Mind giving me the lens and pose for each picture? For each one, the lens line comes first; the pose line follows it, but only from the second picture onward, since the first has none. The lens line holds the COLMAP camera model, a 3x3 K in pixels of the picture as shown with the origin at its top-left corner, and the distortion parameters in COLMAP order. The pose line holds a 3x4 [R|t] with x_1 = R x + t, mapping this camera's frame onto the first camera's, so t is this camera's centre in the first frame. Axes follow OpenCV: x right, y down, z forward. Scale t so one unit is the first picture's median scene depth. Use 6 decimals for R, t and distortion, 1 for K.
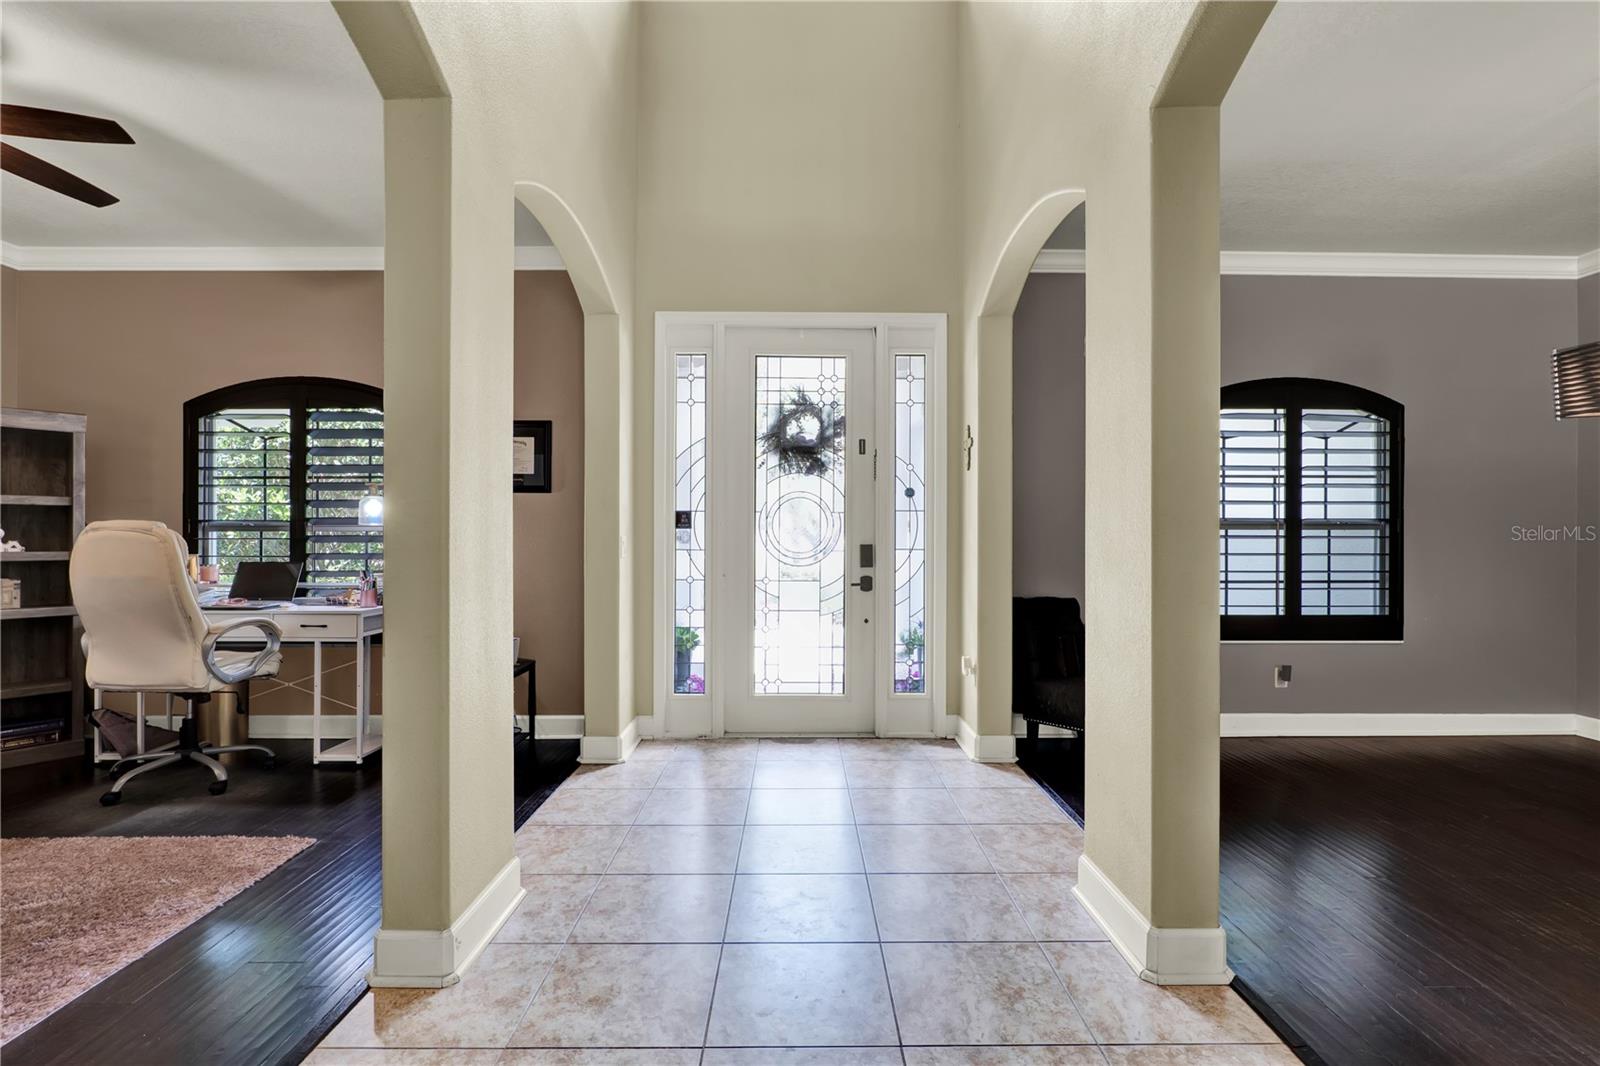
lens RADIAL K [[777.6, 0, 808.5], [0, 777.6, 533.3], [0, 0, 1]] dist [-0.014048, 0.004171]
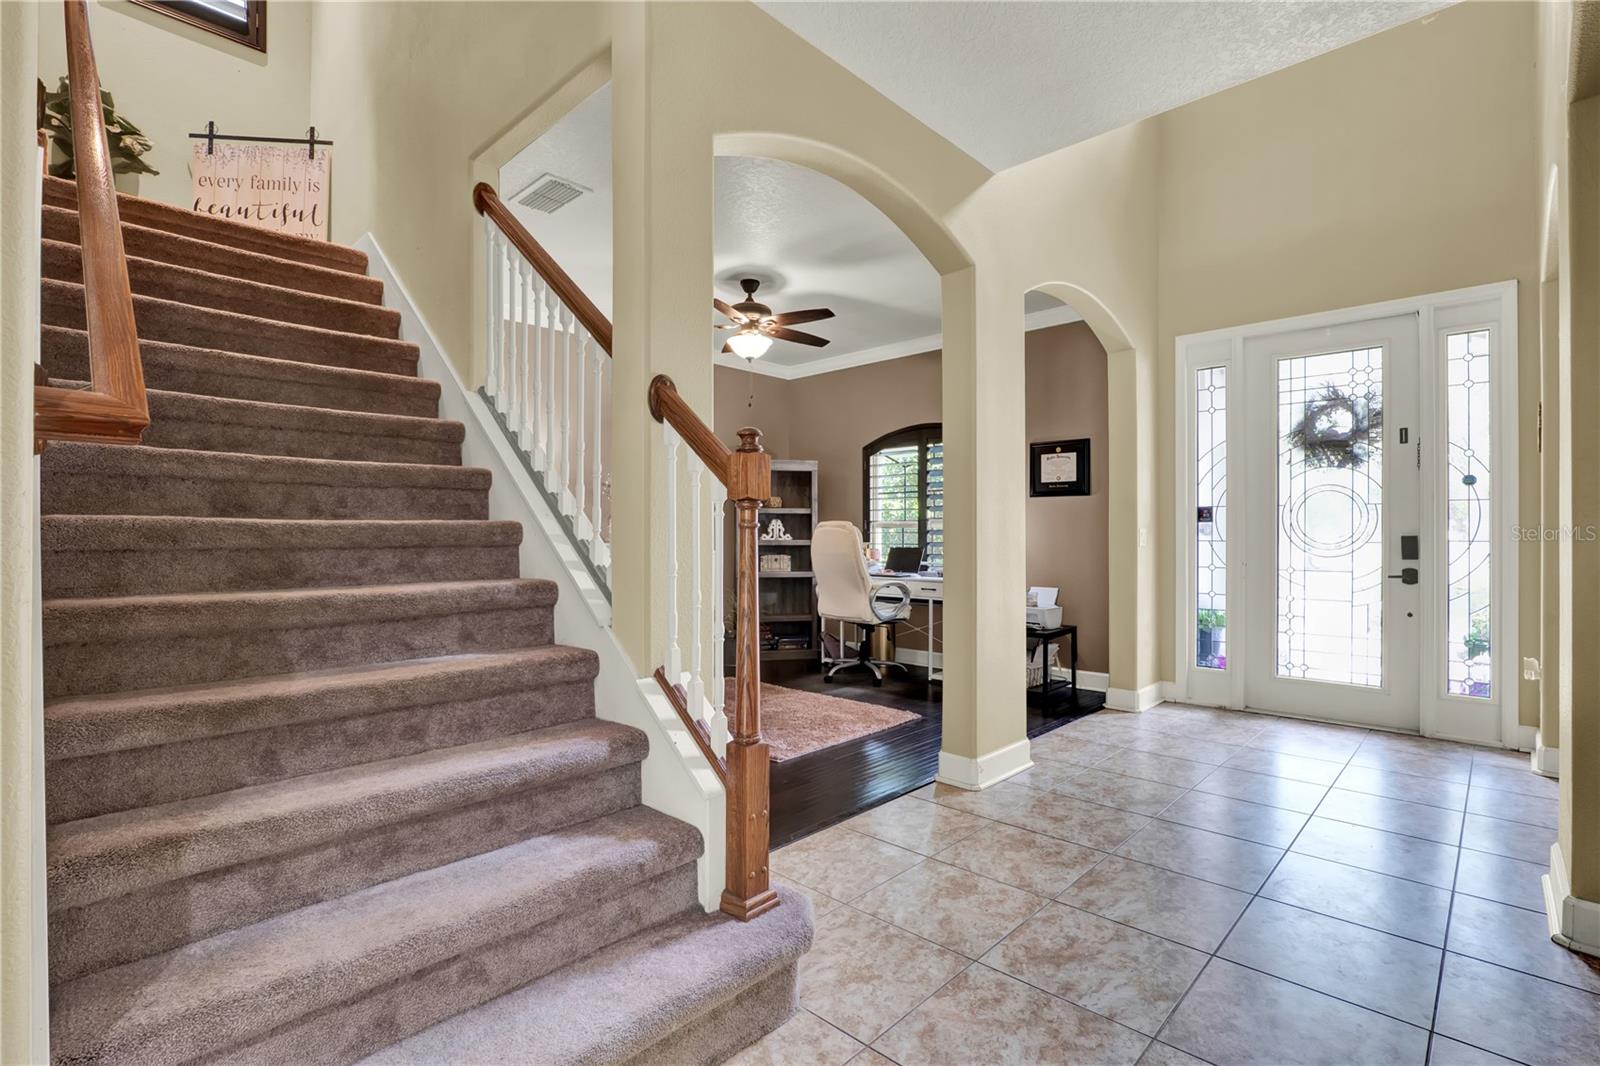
lens RADIAL K [[749.1, 0, 798.6], [0, 749.1, 532.8], [0, 0, 1]] dist [-0.022655, 0.005080]
pose [[0.710578, -0.003899, -0.703607, 0.185735], [0.002148, 0.999992, -0.003373, 0.012013], [0.703615, 0.000886, 0.710581, -0.194303]]
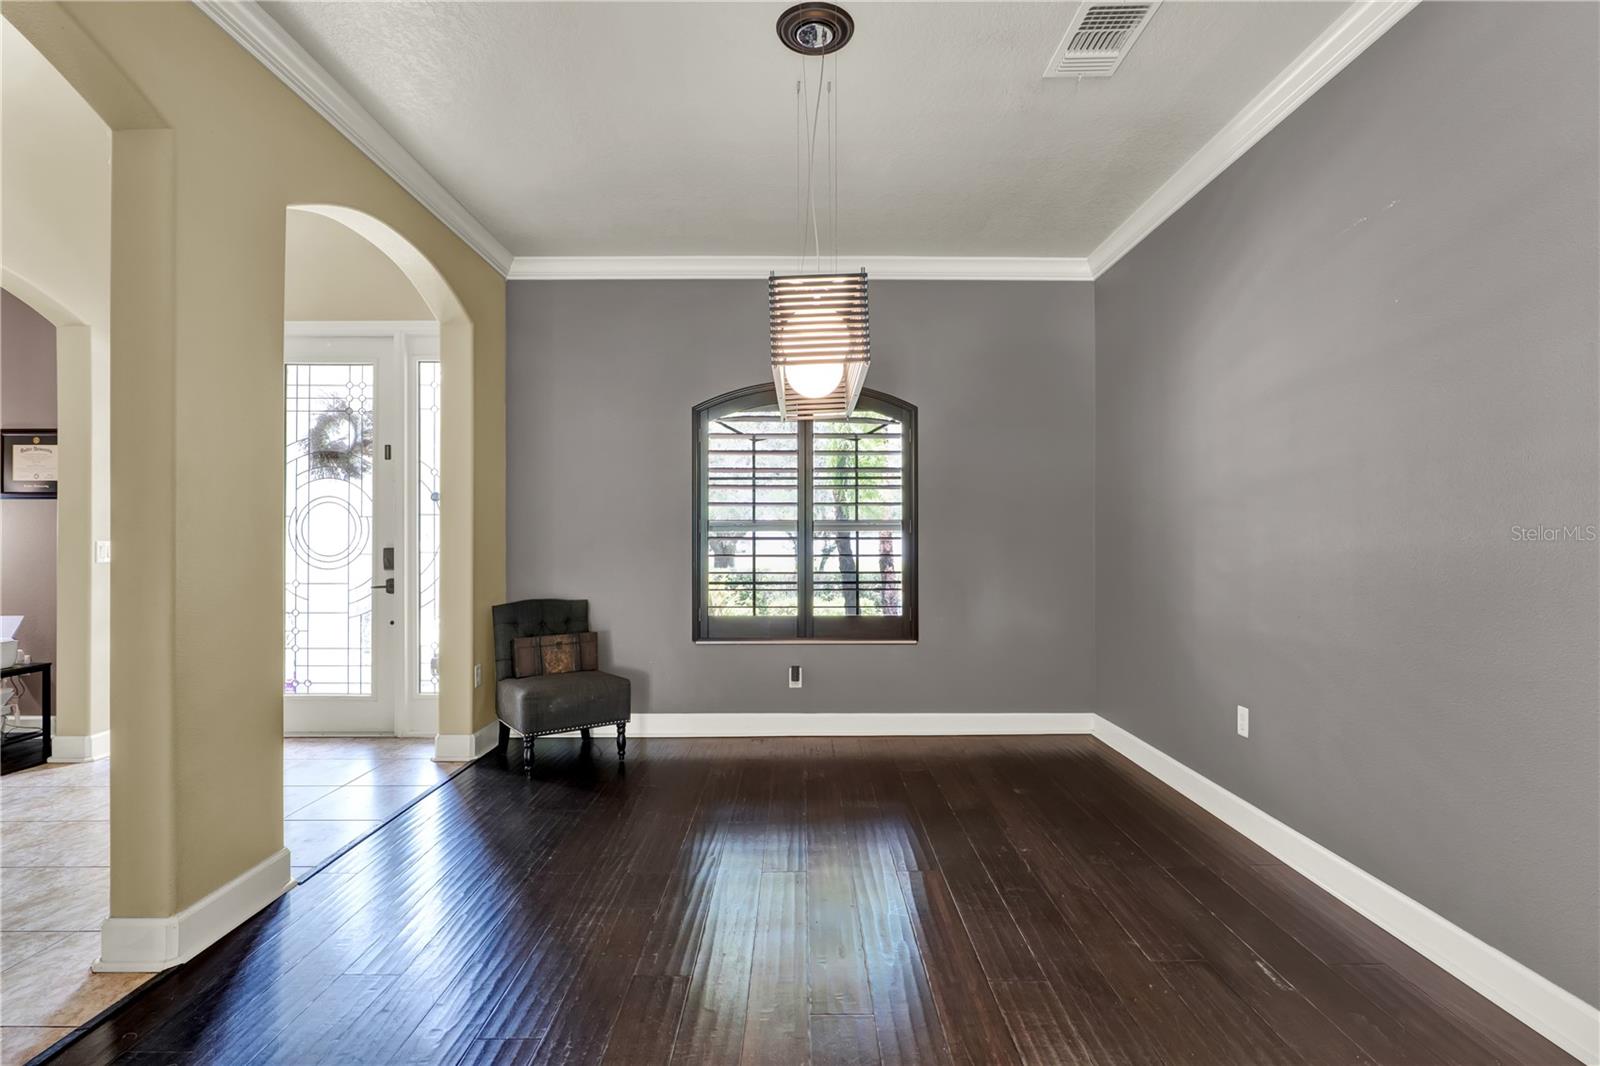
lens RADIAL K [[777.6, 0, 804.1], [0, 777.6, 535.2], [0, 0, 1]] dist [-0.014048, 0.004171]
pose [[0.999961, -0.004806, -0.007432, 0.637818], [0.004794, 0.999987, -0.001636, 0.002237], [0.007440, 0.001600, 0.999971, -0.012215]]
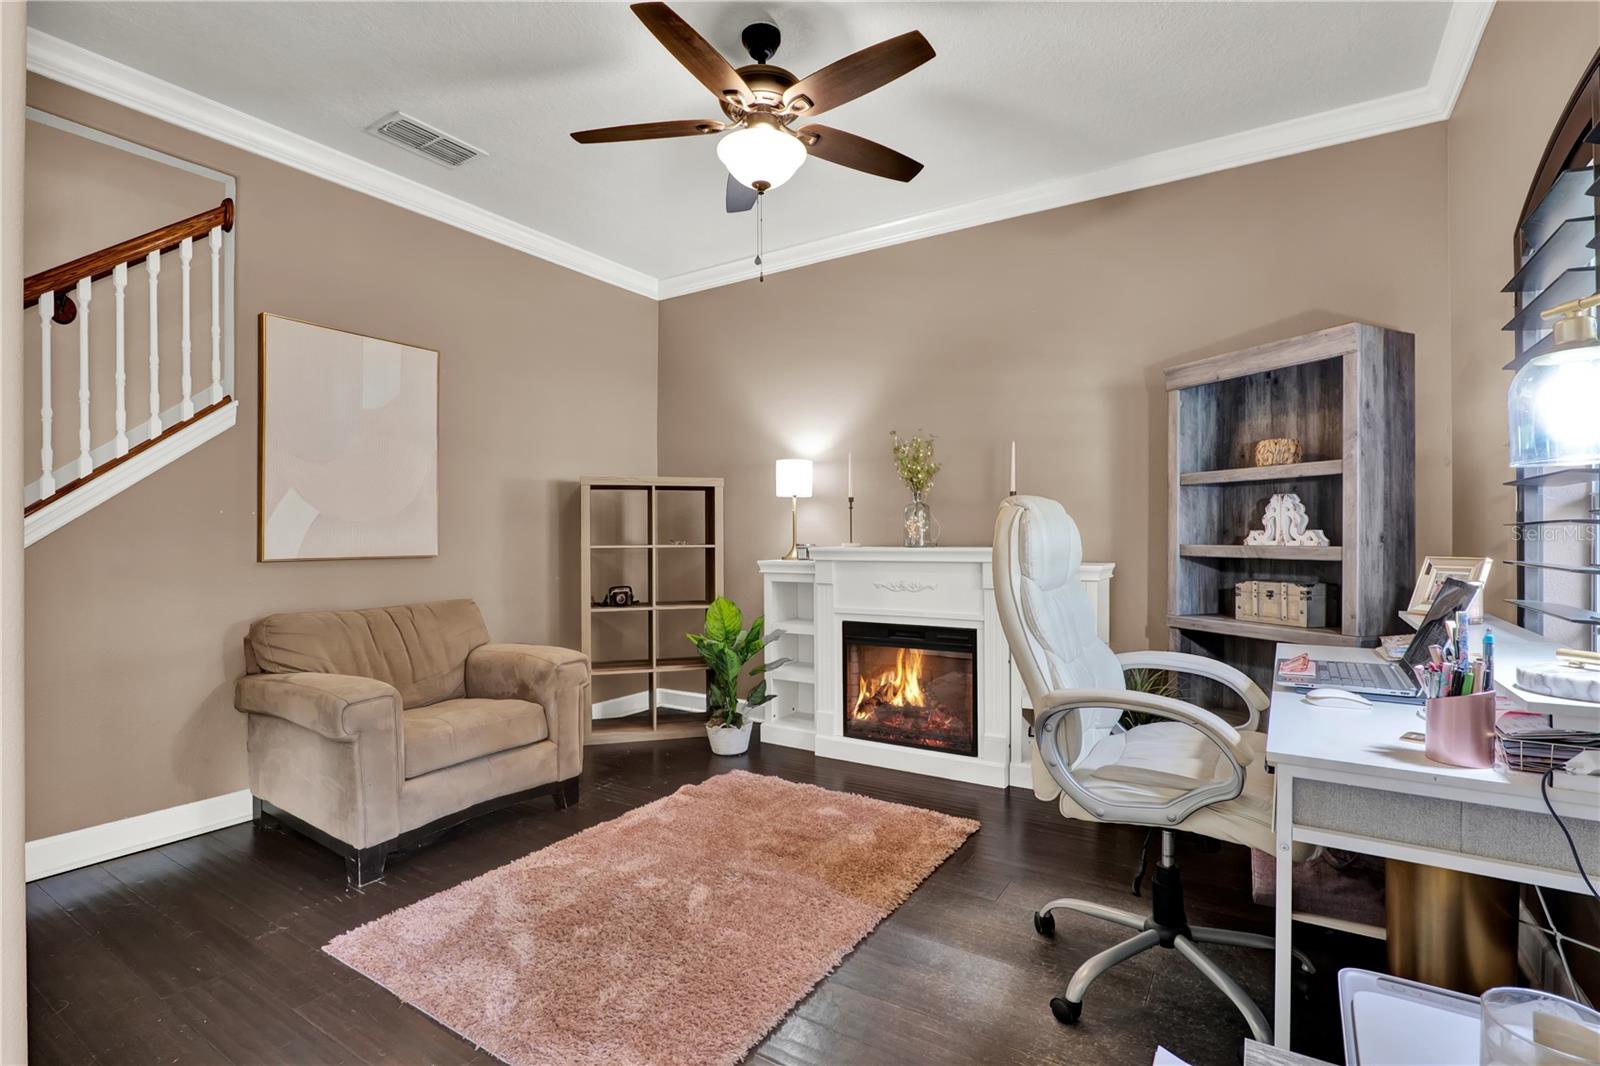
lens RADIAL K [[749.1, 0, 811.9], [0, 749.1, 533.1], [0, 0, 1]] dist [-0.022655, 0.005080]
pose [[-0.551492, -0.005233, -0.834164, -0.204307], [0.004056, 0.999952, -0.008955, 0.015202], [0.834170, -0.008321, -0.551445, 0.888395]]
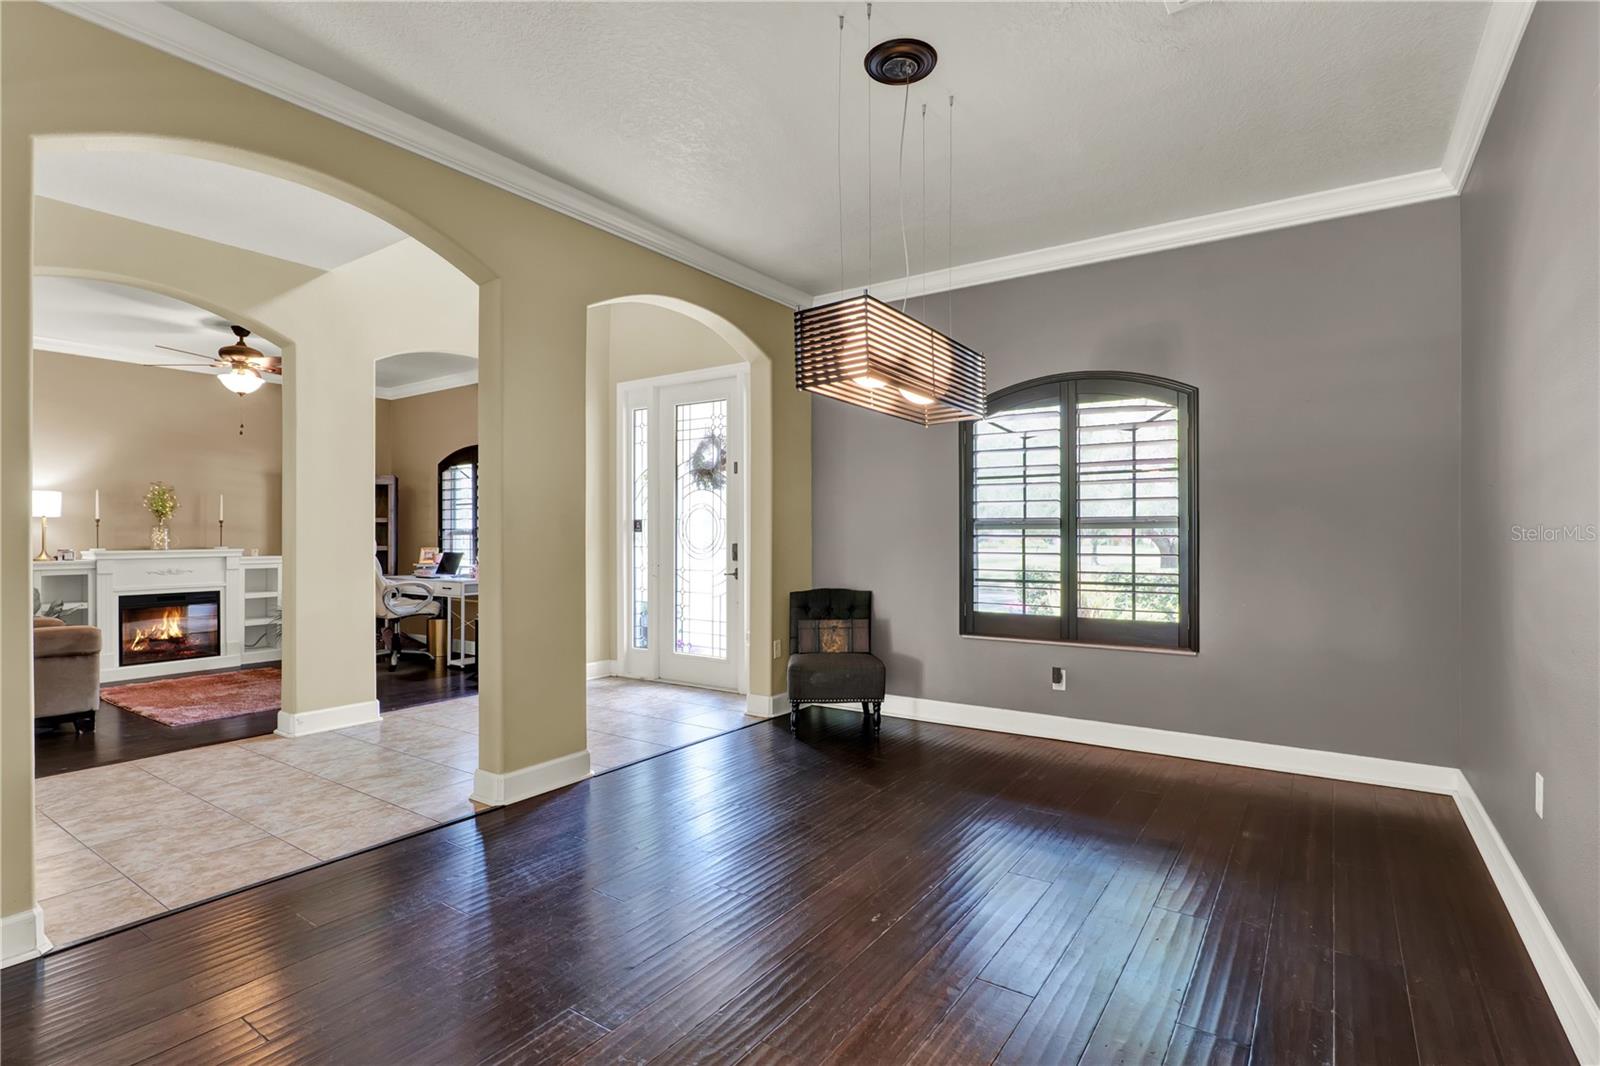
lens RADIAL K [[777.6, 0, 798.3], [0, 777.6, 534.4], [0, 0, 1]] dist [-0.014048, 0.004171]
pose [[0.815568, -0.005066, -0.578638, 0.920900], [0.004904, 0.999986, -0.001844, 0.002399], [0.578640, -0.001333, 0.815582, 0.009386]]
